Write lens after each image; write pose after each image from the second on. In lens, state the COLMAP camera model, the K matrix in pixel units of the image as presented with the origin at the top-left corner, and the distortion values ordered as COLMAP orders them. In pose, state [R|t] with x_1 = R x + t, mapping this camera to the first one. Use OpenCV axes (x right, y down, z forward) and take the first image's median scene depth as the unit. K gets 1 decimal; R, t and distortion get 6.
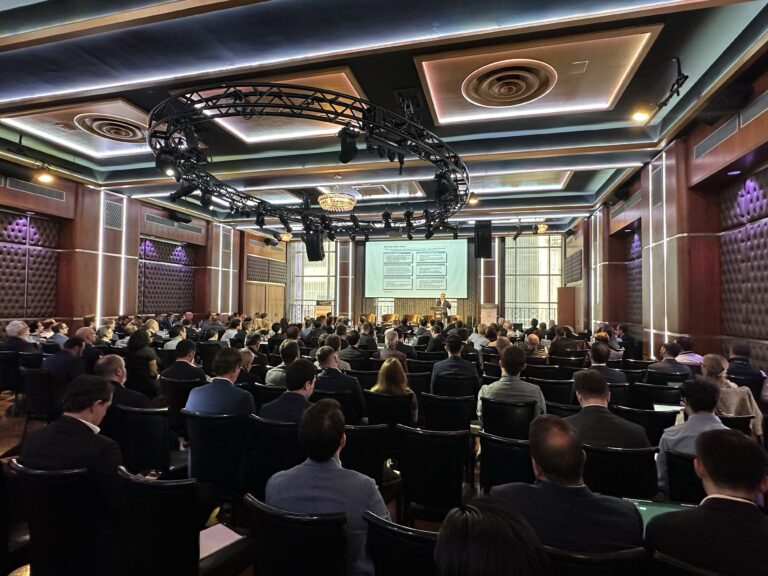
lens RADIAL K [[421.1, 0, 383.0], [0, 421.1, 286.8], [0, 0, 1]] dist [0.000367, 0.000145]
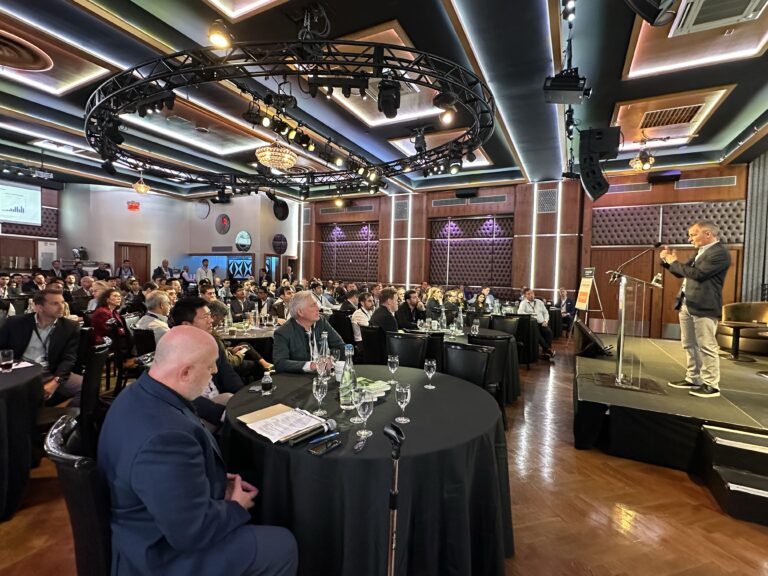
lens RADIAL K [[358.3, 0, 383.7], [0, 358.3, 285.8], [0, 0, 1]] dist [-0.002933, -0.000290]
pose [[-0.223979, 0.002902, -0.974590, 0.484085], [0.004867, 0.999986, 0.001859, 0.069947], [0.974582, -0.004327, -0.223990, 1.157700]]
